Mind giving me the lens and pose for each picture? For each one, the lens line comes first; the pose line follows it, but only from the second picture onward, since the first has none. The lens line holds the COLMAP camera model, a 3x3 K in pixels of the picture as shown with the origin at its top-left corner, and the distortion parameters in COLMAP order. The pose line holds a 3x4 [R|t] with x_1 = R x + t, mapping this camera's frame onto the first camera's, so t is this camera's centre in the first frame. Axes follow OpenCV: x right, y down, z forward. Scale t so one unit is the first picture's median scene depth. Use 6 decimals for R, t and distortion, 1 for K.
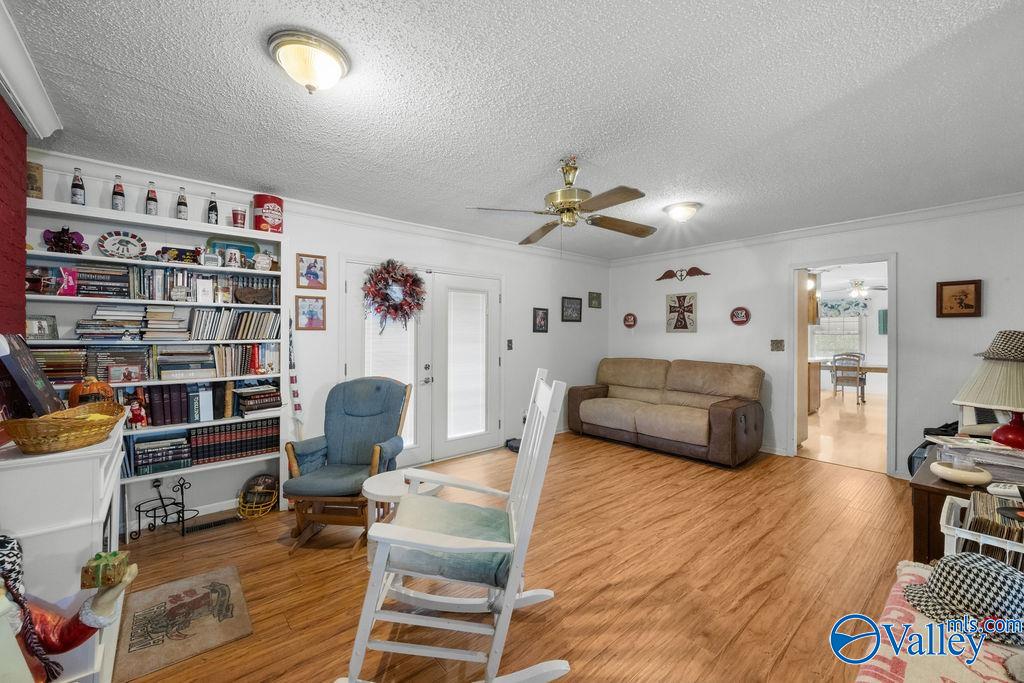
lens RADIAL K [[408.3, 0, 507.2], [0, 408.3, 336.6], [0, 0, 1]] dist [-0.002147, 0.000982]
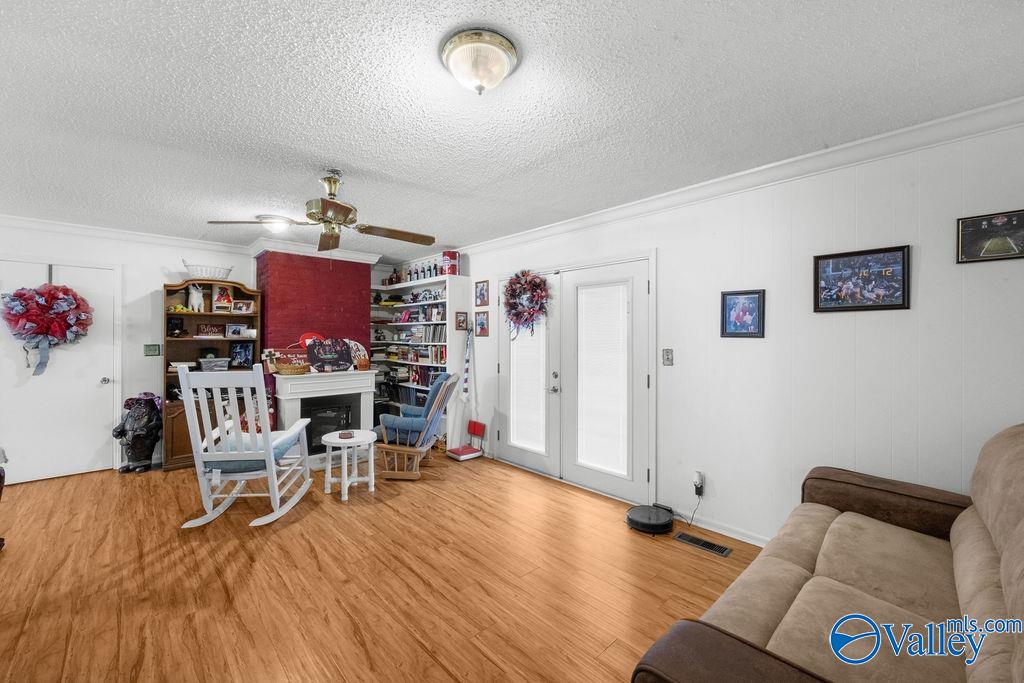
lens RADIAL K [[408.3, 0, 510.4], [0, 408.3, 339.2], [0, 0, 1]] dist [-0.002147, 0.000982]
pose [[0.053701, 0.001433, -0.998556, 0.990278], [-0.007949, 0.999968, 0.001008, -0.010331], [0.998525, 0.007883, 0.053711, 1.148781]]
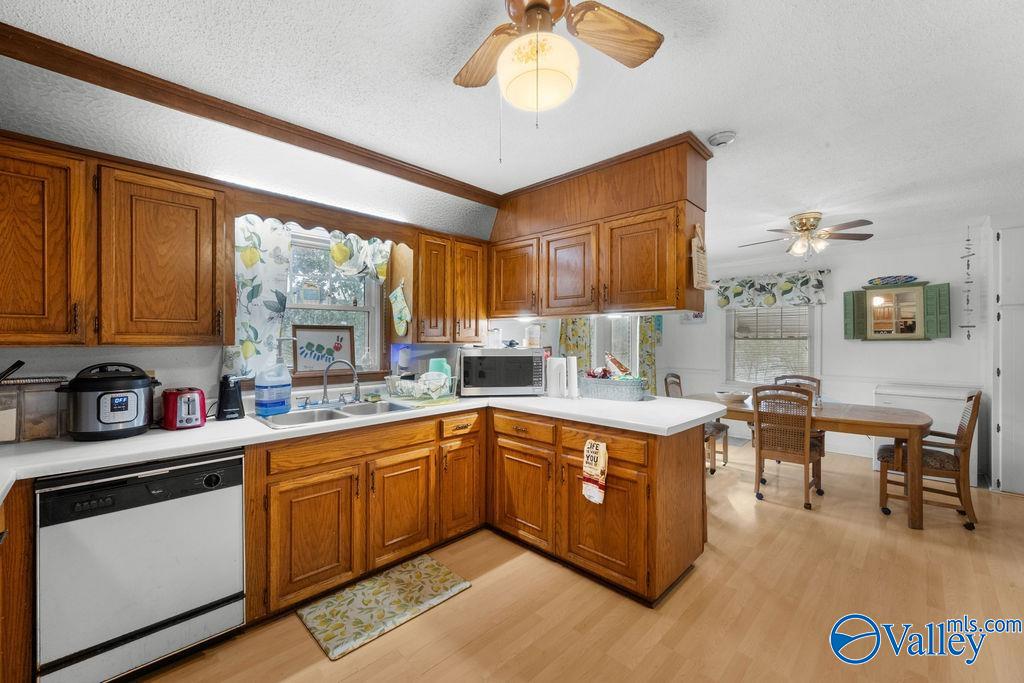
lens RADIAL K [[408.3, 0, 512.0], [0, 408.3, 339.2], [0, 0, 1]] dist [-0.002147, 0.000982]
pose [[0.996463, -0.001068, 0.084031, 0.349246], [0.001226, 0.999998, -0.001825, -0.004081], [-0.084029, 0.001922, 0.996461, 0.405957]]
